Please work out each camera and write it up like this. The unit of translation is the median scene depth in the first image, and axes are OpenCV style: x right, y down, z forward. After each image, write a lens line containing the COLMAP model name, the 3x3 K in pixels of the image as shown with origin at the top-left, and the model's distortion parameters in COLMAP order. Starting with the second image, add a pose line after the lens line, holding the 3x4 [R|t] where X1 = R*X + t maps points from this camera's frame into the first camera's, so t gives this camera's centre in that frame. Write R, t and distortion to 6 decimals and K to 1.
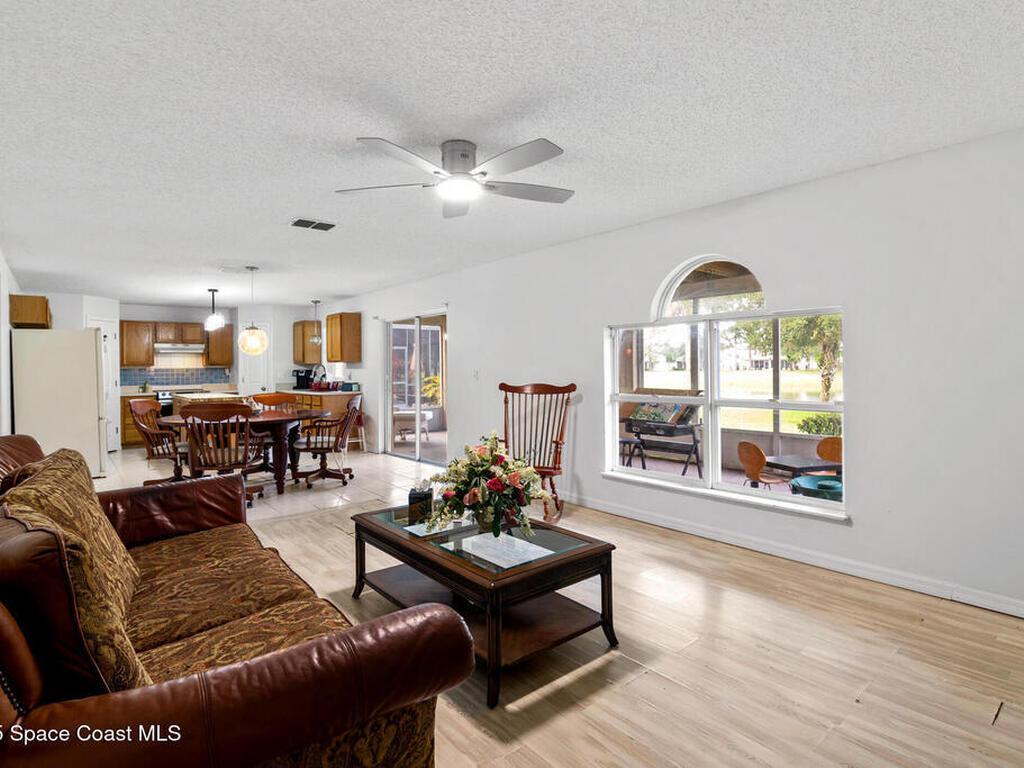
lens RADIAL K [[537.4, 0, 515.0], [0, 537.4, 377.1], [0, 0, 1]] dist [-0.010198, 0.000516]
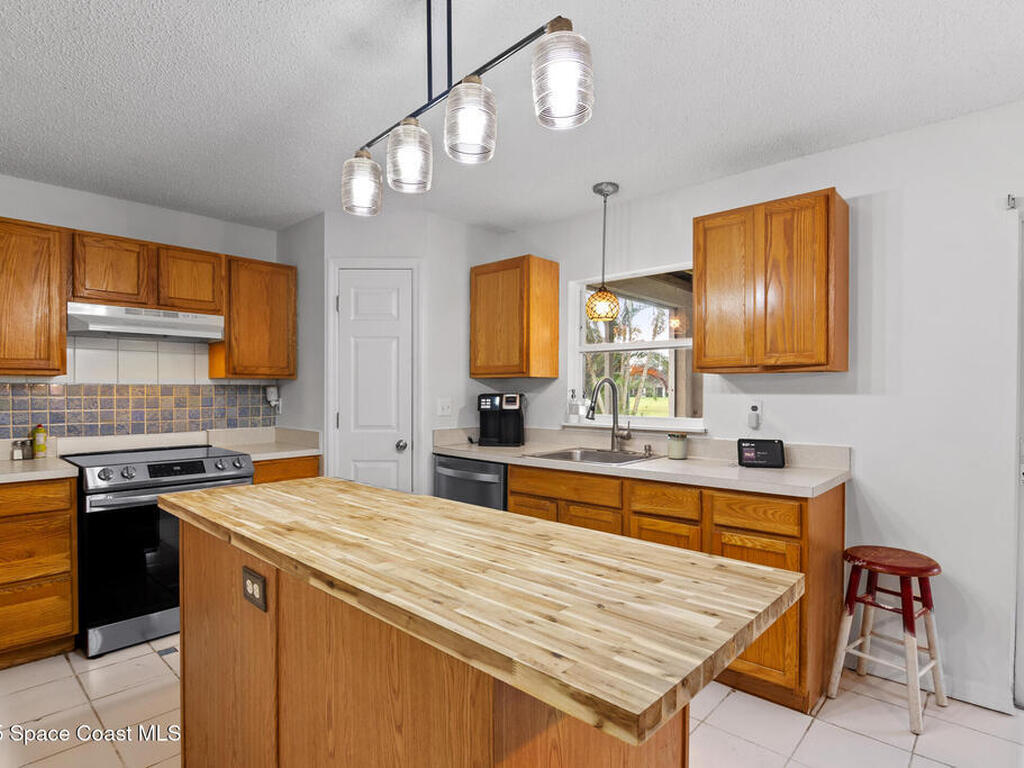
lens RADIAL K [[537.4, 0, 500.3], [0, 537.4, 401.3], [0, 0, 1]] dist [-0.010198, 0.000516]
pose [[0.991645, 0.009762, 0.128628, -0.452939], [-0.009731, 0.999952, -0.000863, -0.007849], [-0.128631, -0.000396, 0.991692, 0.644678]]
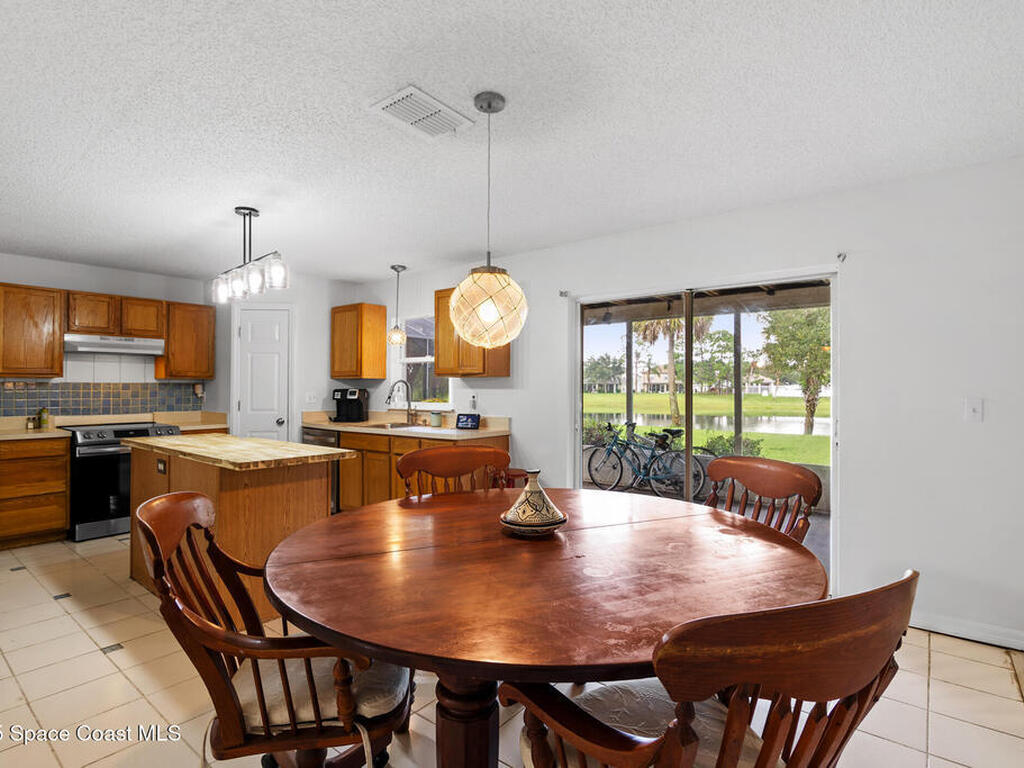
lens RADIAL K [[537.4, 0, 515.4], [0, 537.4, 386.2], [0, 0, 1]] dist [-0.010198, 0.000516]
pose [[0.979670, 0.013084, 0.200187, -0.343960], [-0.008706, 0.999704, -0.022736, -0.004693], [-0.200425, 0.020531, 0.979494, 0.405830]]
